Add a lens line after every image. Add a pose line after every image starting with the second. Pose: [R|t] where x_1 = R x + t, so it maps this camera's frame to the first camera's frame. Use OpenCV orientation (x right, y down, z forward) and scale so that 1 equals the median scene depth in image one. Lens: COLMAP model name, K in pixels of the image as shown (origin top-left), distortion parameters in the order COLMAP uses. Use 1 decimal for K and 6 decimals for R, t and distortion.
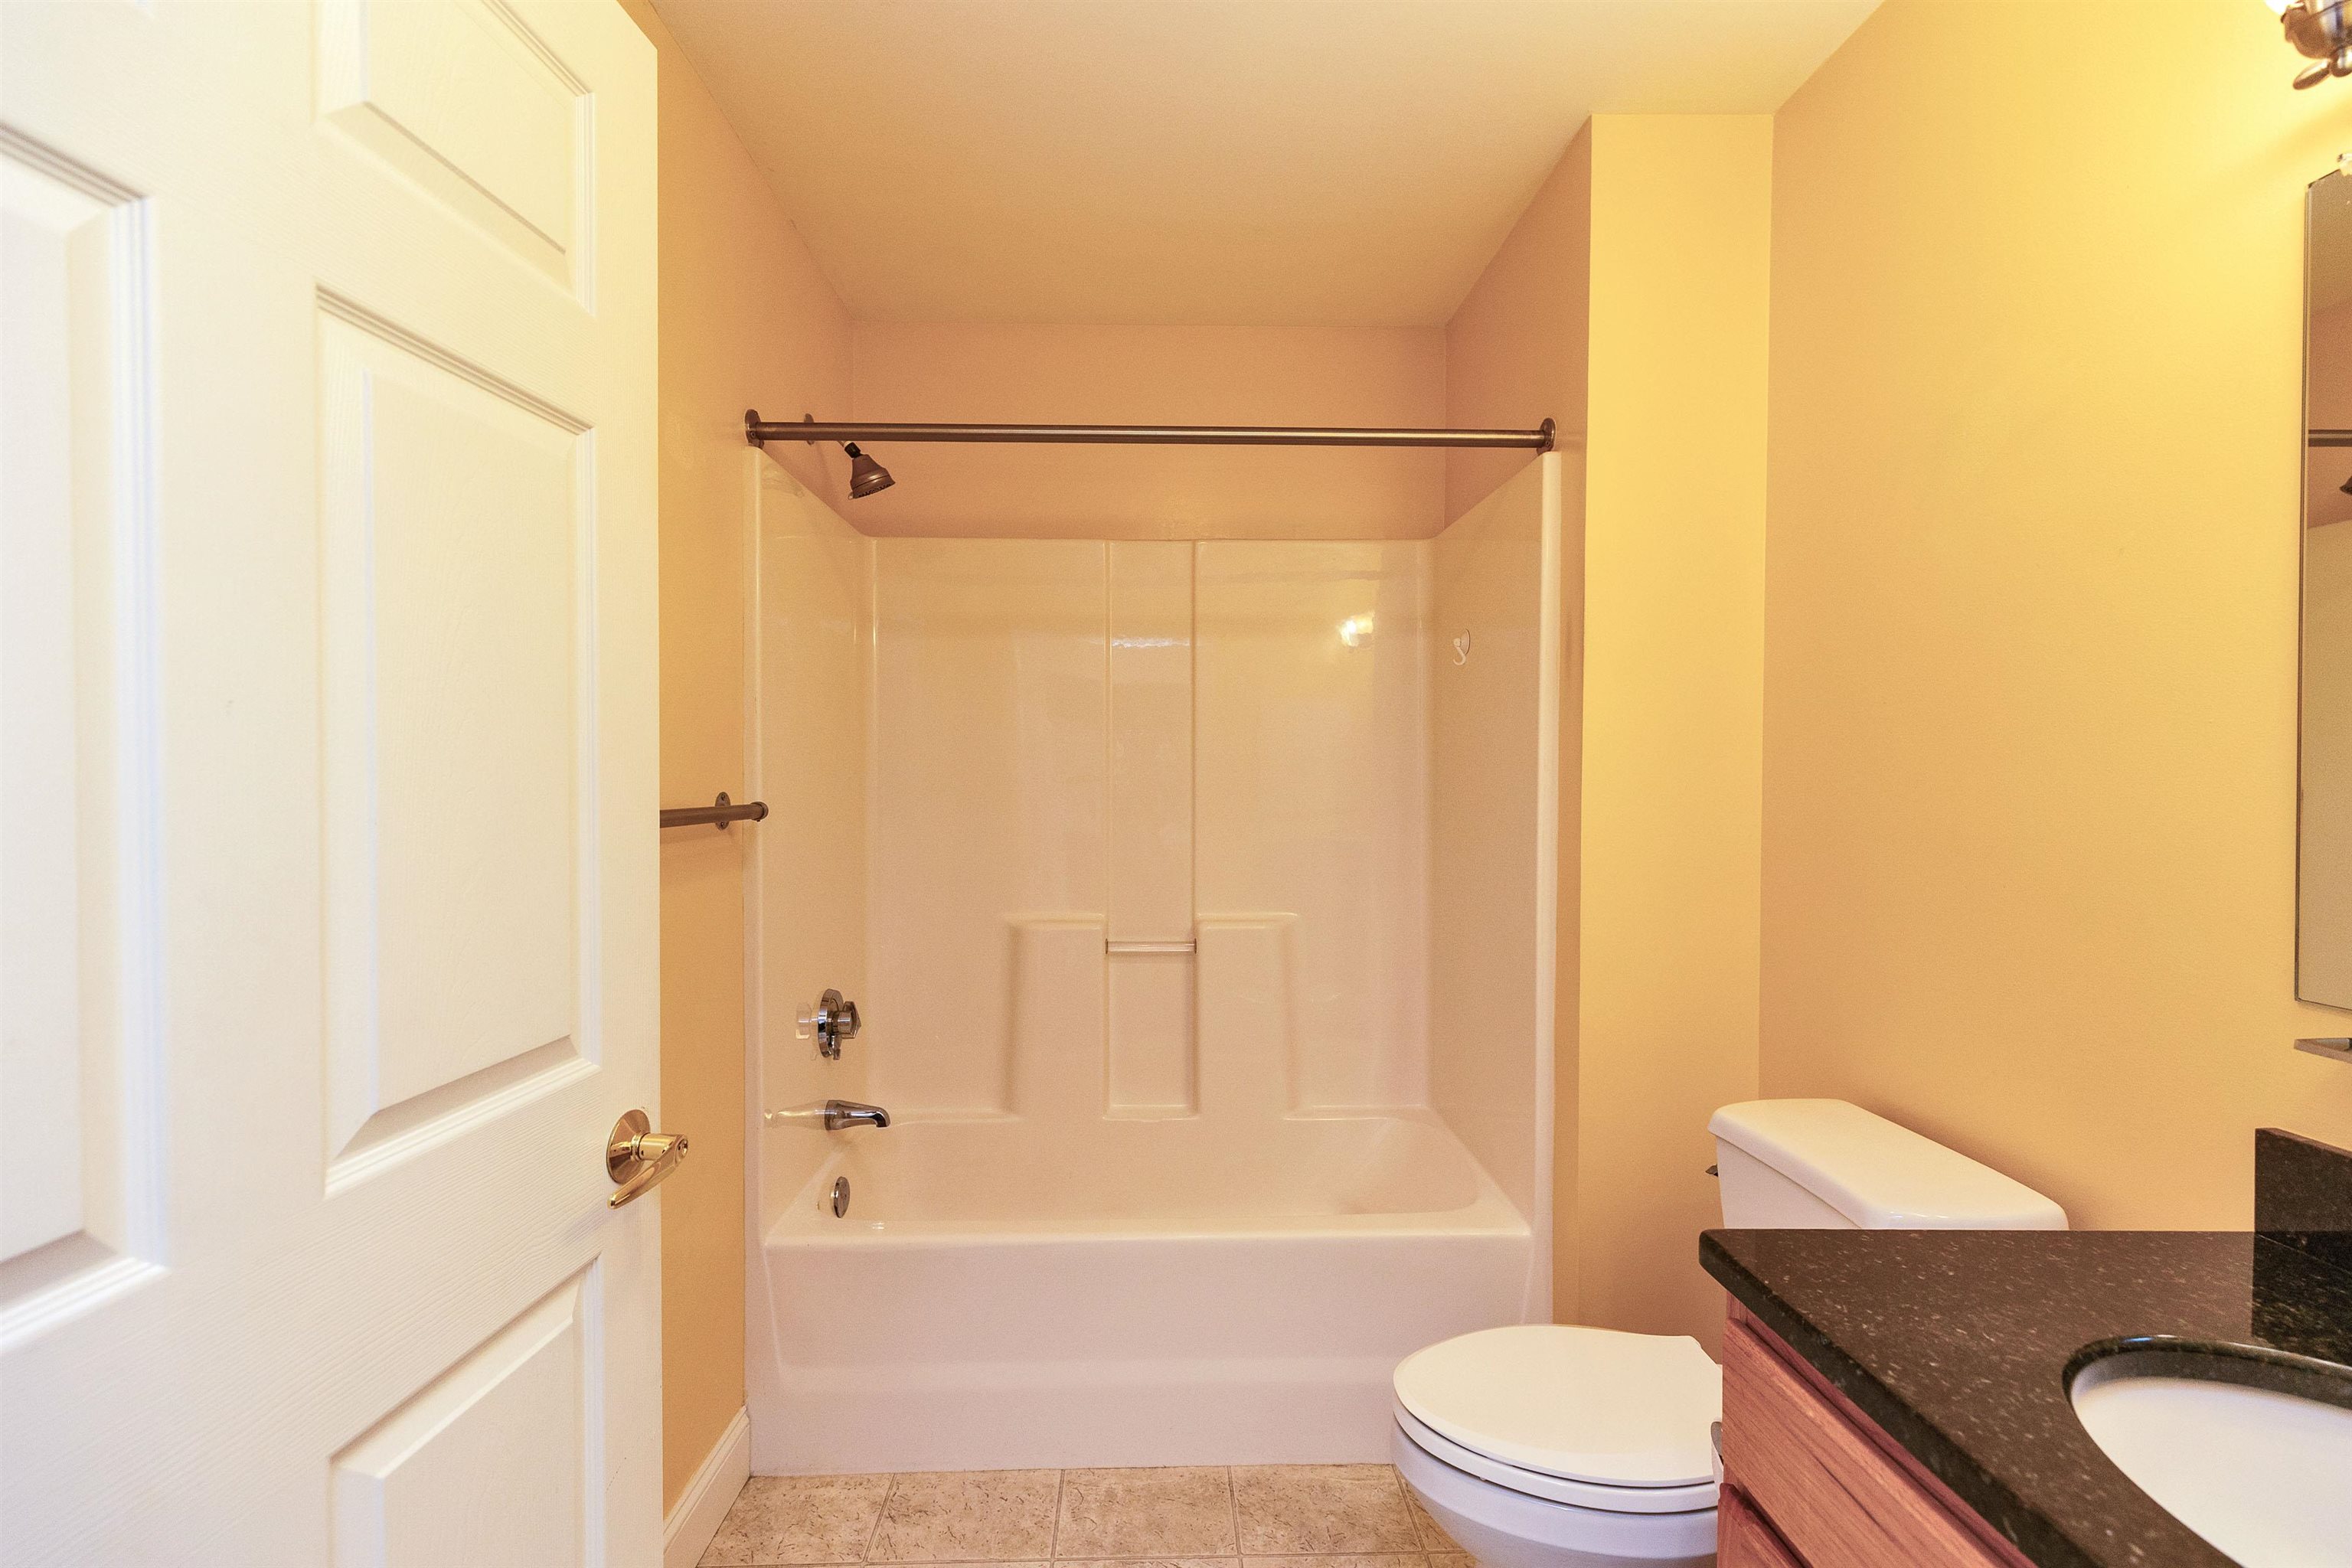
lens RADIAL K [[1054.3, 0, 1171.2], [0, 1054.3, 784.1], [0, 0, 1]] dist [0.004087, -0.000270]
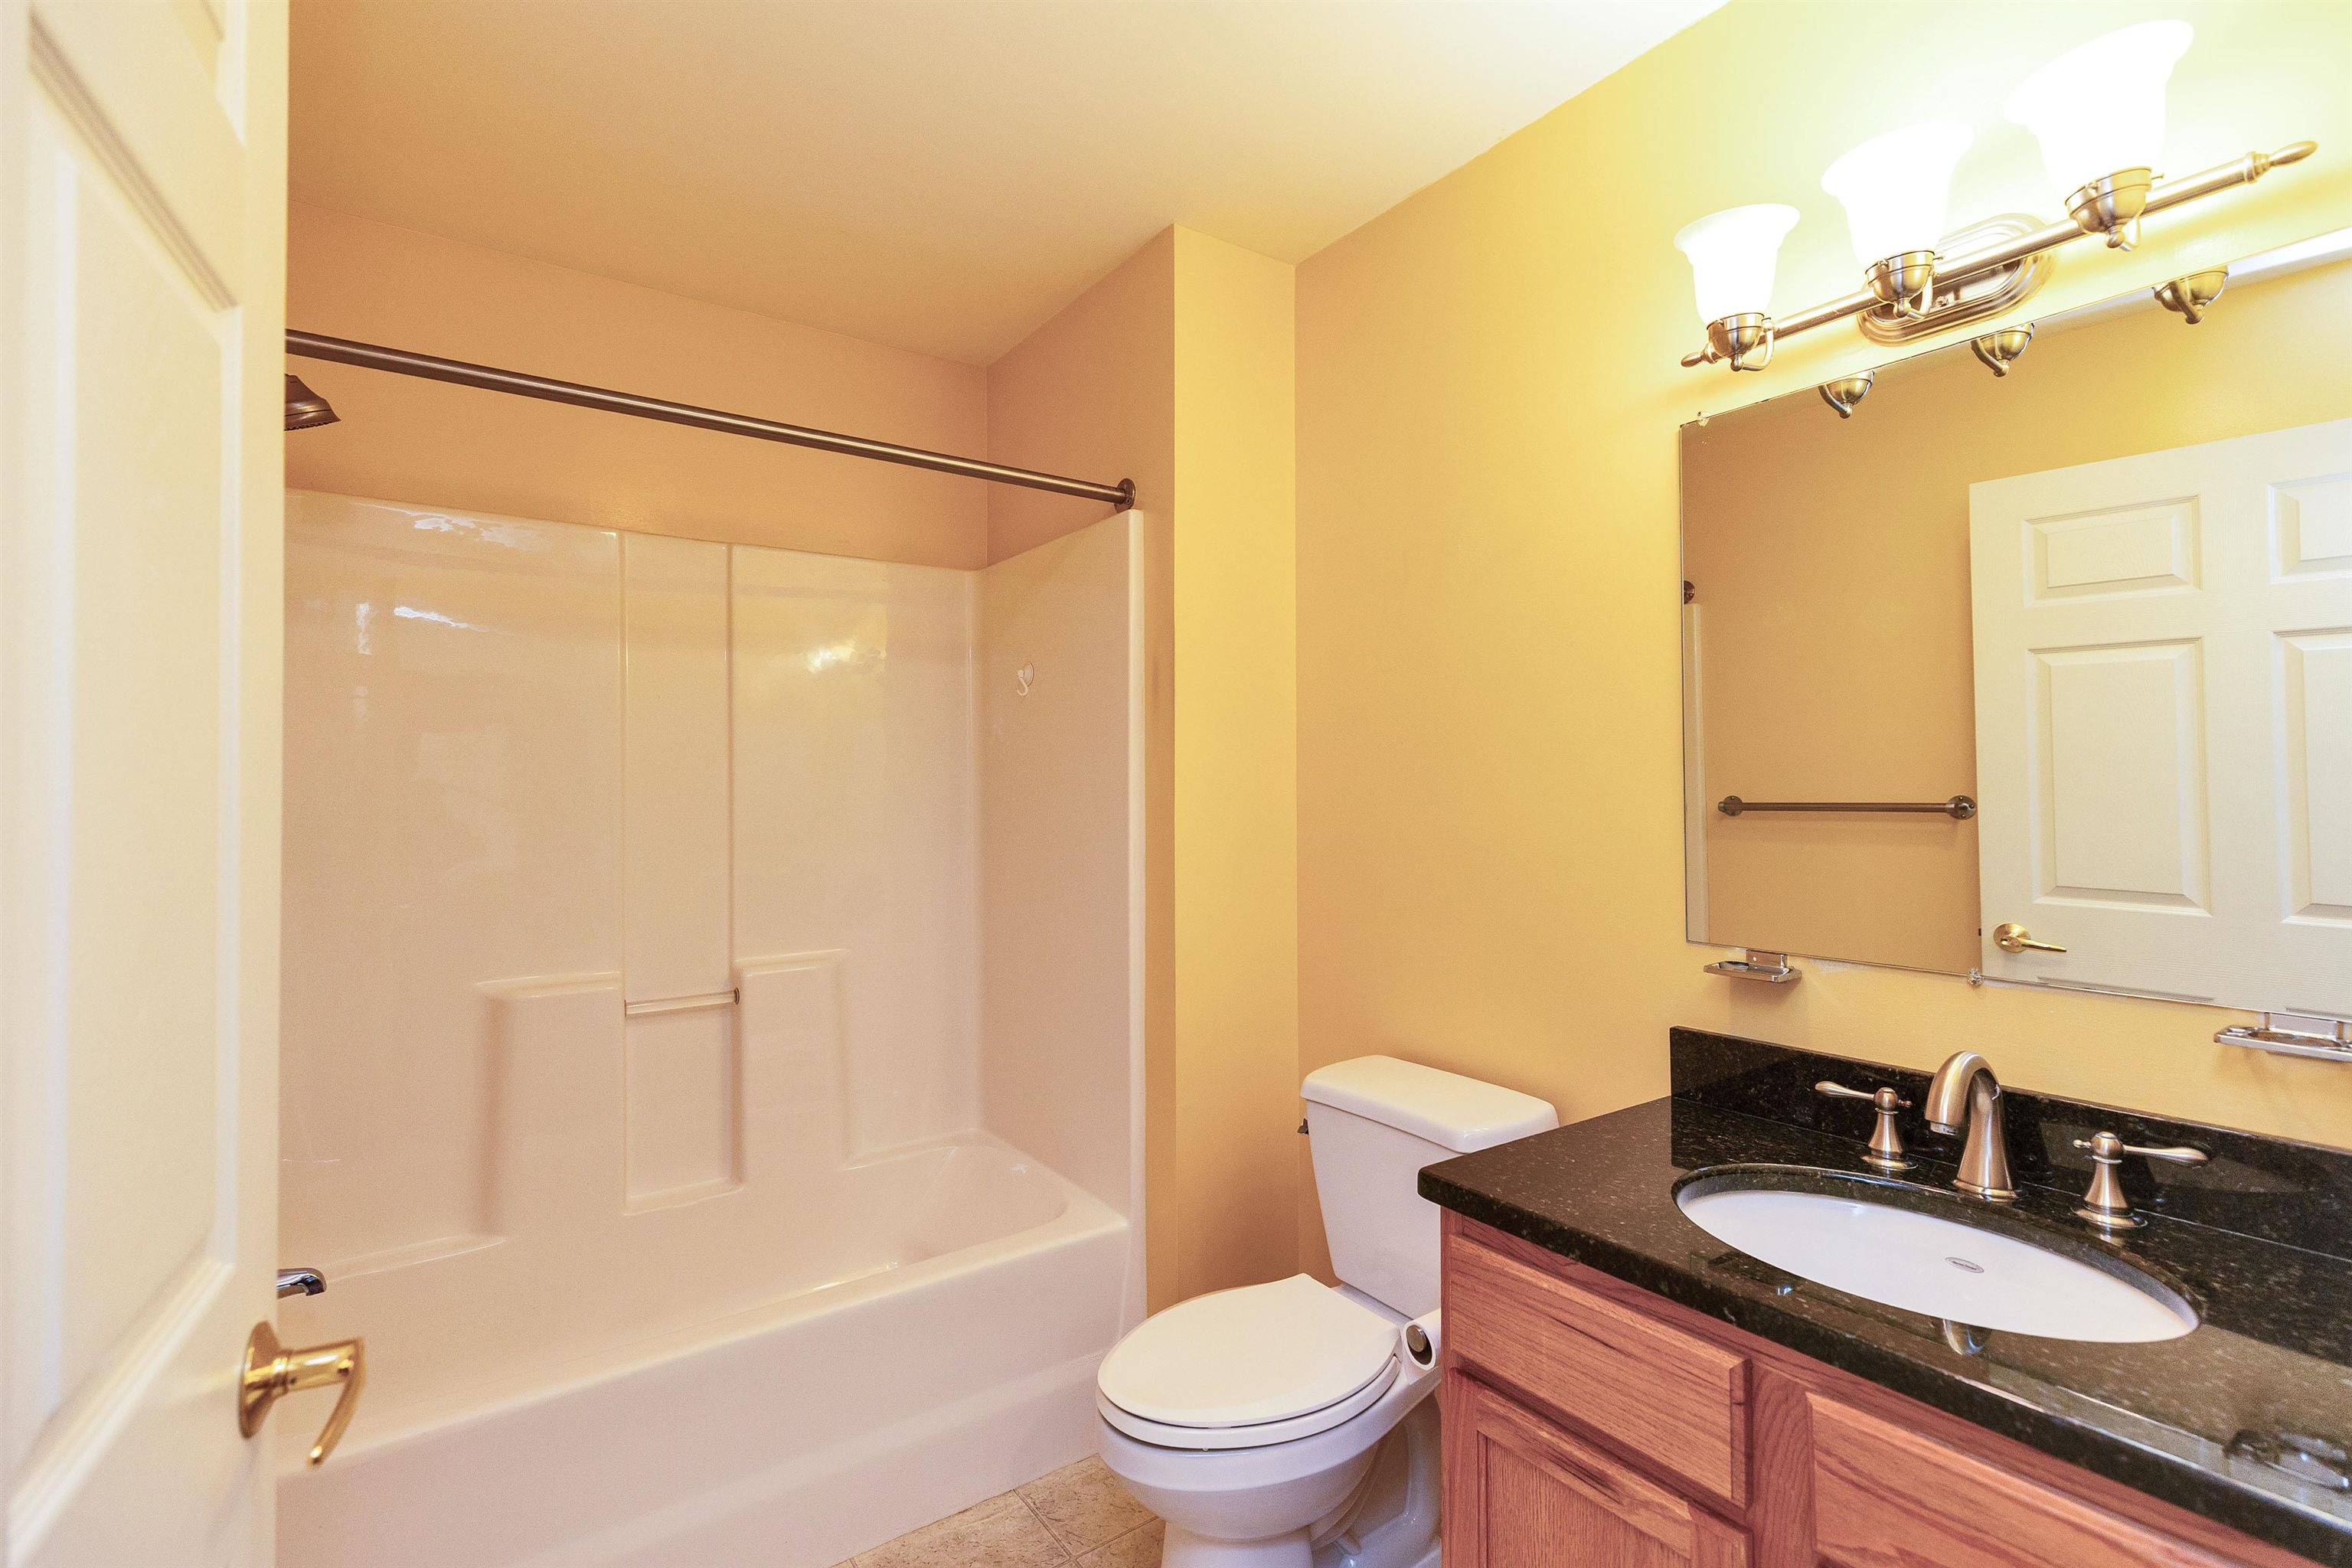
lens RADIAL K [[1050.6, 0, 1182.3], [0, 1050.6, 778.0], [0, 0, 1]] dist [0.004356, 0.000188]
pose [[0.830522, 0.000175, 0.556985, -0.206889], [0.015069, 0.999627, -0.022783, -0.006221], [-0.556782, 0.027314, 0.830210, 0.059037]]
